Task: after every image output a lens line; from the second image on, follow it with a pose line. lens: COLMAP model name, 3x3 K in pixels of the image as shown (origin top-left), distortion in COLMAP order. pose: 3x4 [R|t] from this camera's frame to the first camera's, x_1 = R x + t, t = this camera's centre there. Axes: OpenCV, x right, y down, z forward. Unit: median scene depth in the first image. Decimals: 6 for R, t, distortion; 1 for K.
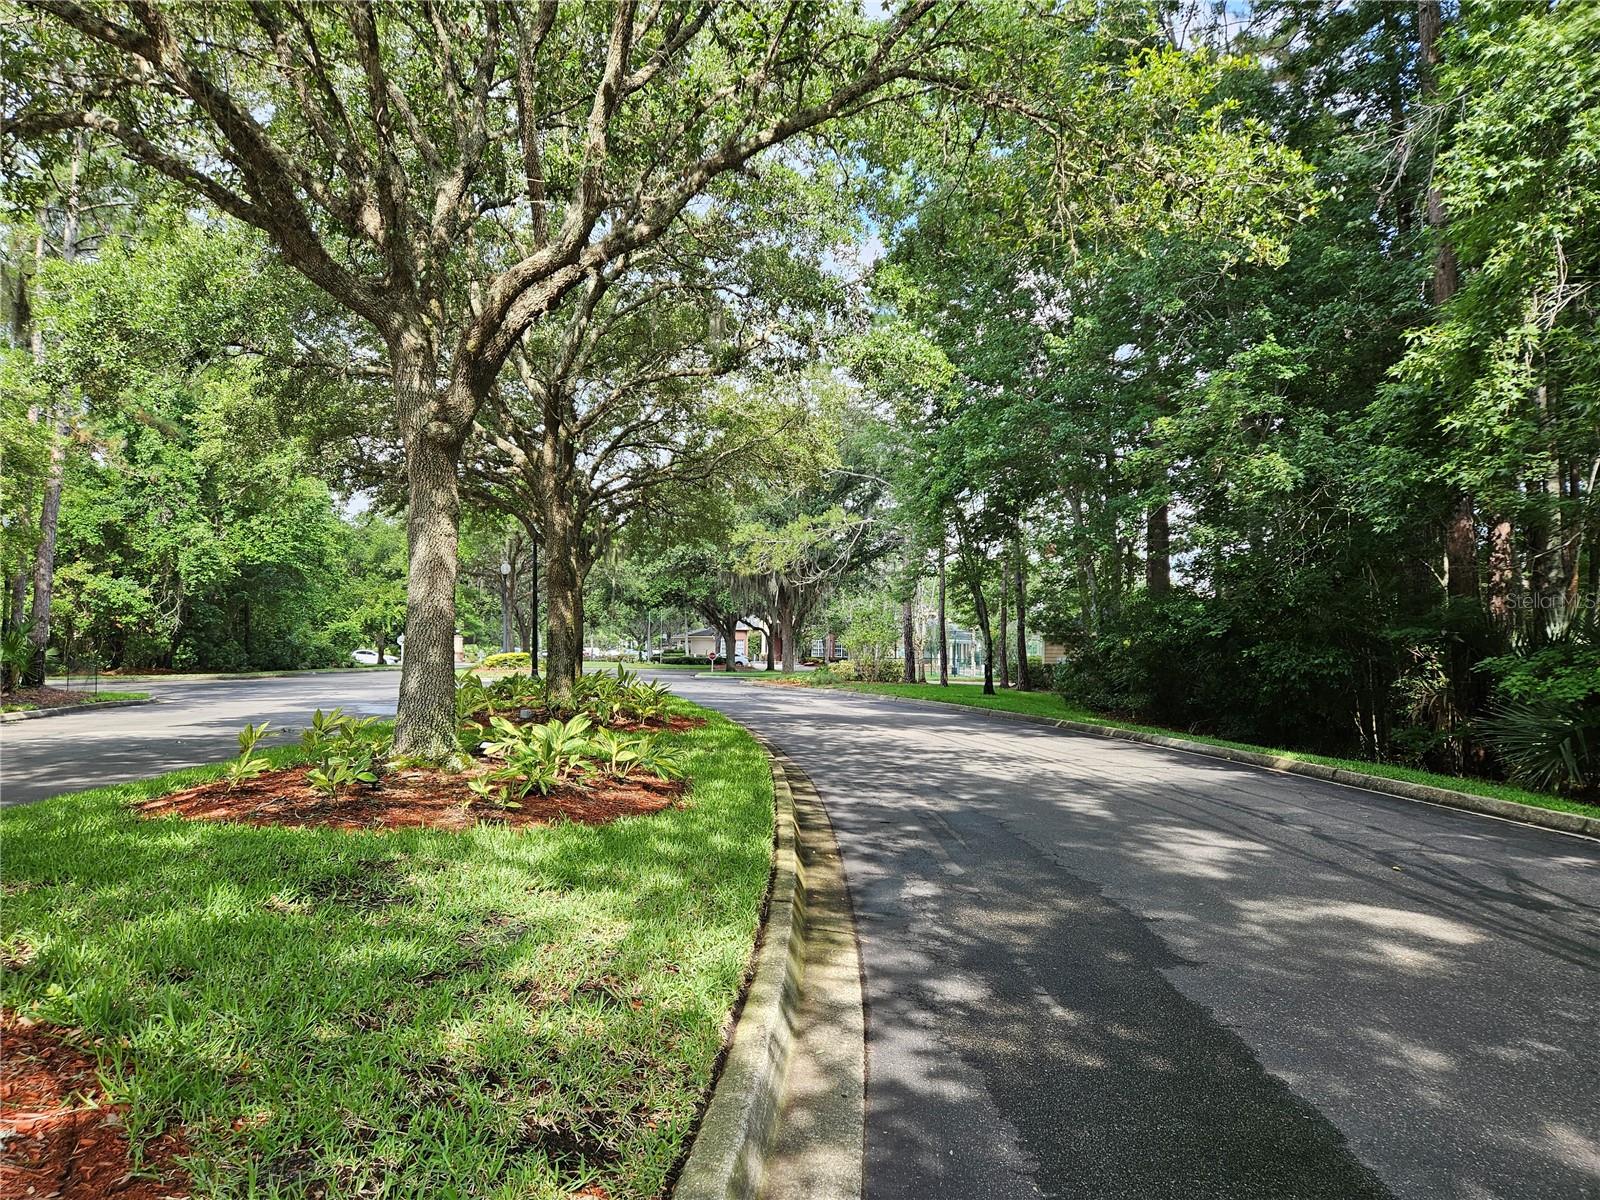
lens RADIAL K [[1022.7, 0, 800.0], [0, 1022.7, 600.0], [0, 0, 1]] dist [0.059120, -0.047141]
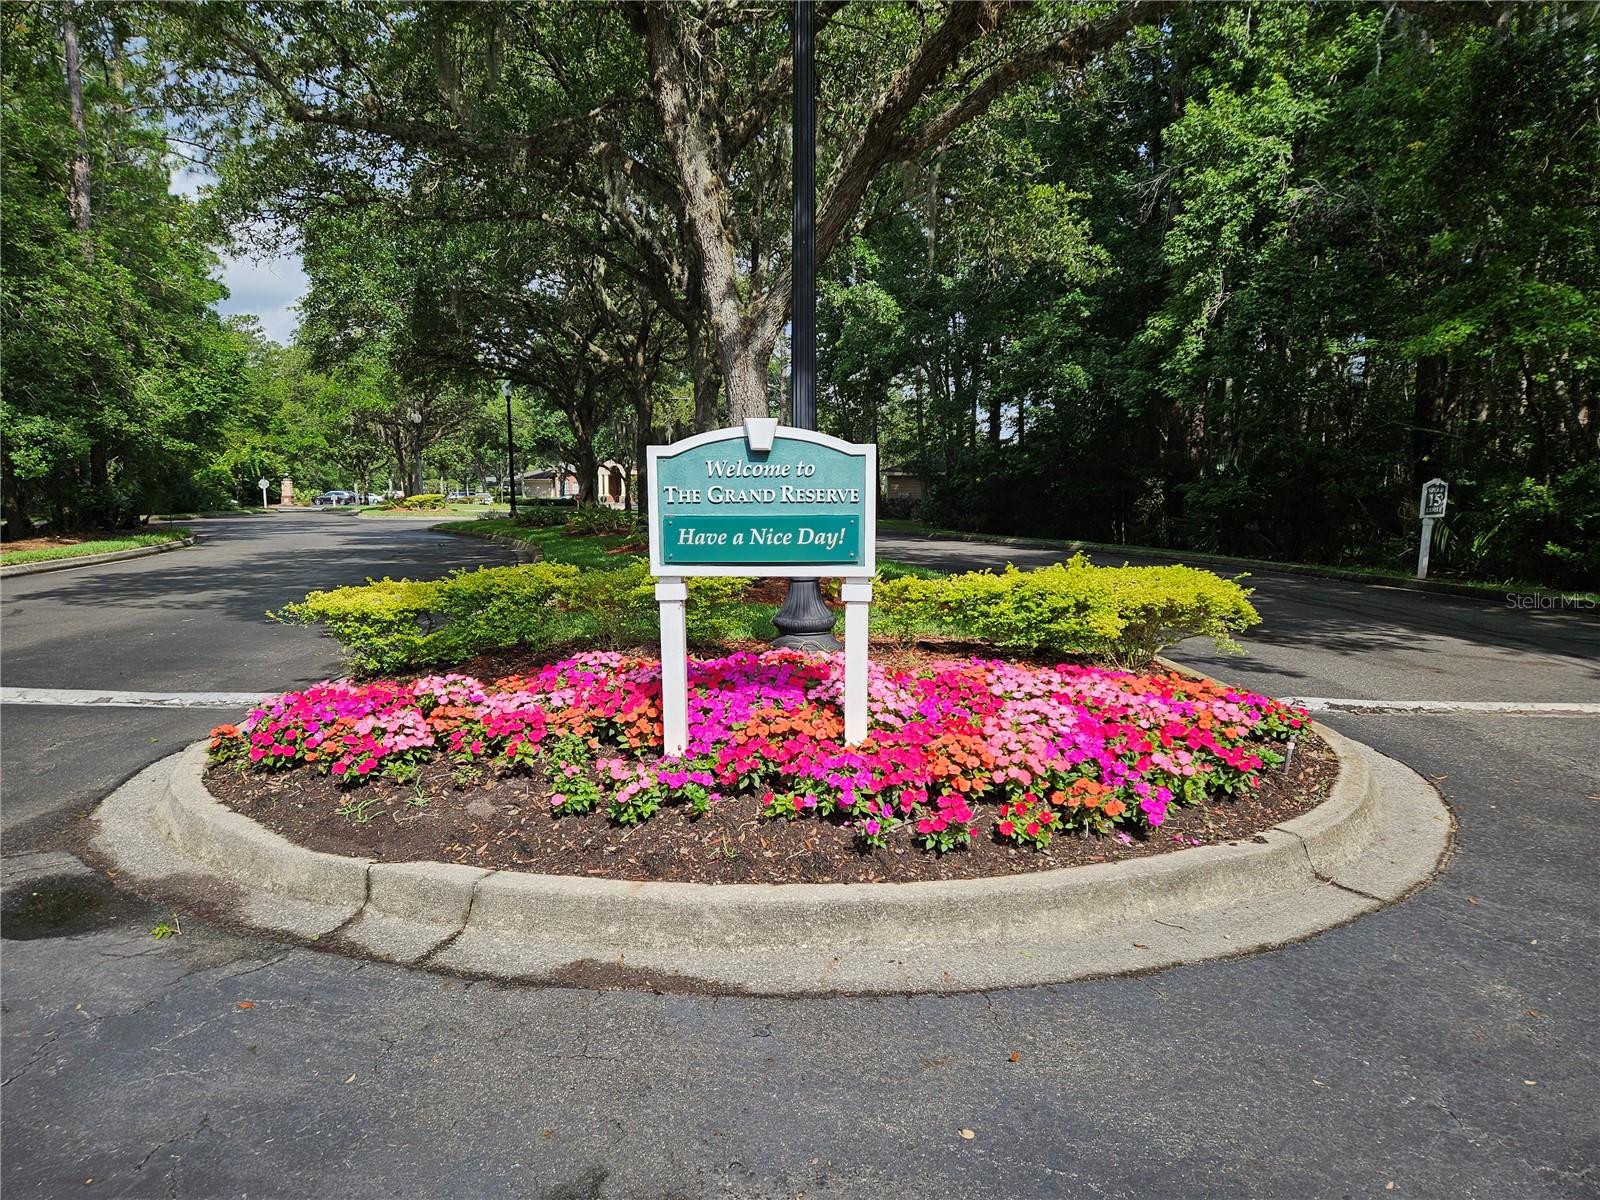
lens RADIAL K [[1022.7, 0, 800.0], [0, 1022.7, 600.0], [0, 0, 1]] dist [0.059120, -0.047141]
pose [[0.979591, -0.033961, 0.198111, -0.463908], [0.002840, 0.987863, 0.155303, -0.034106], [-0.200980, -0.151571, 0.967798, -0.833133]]
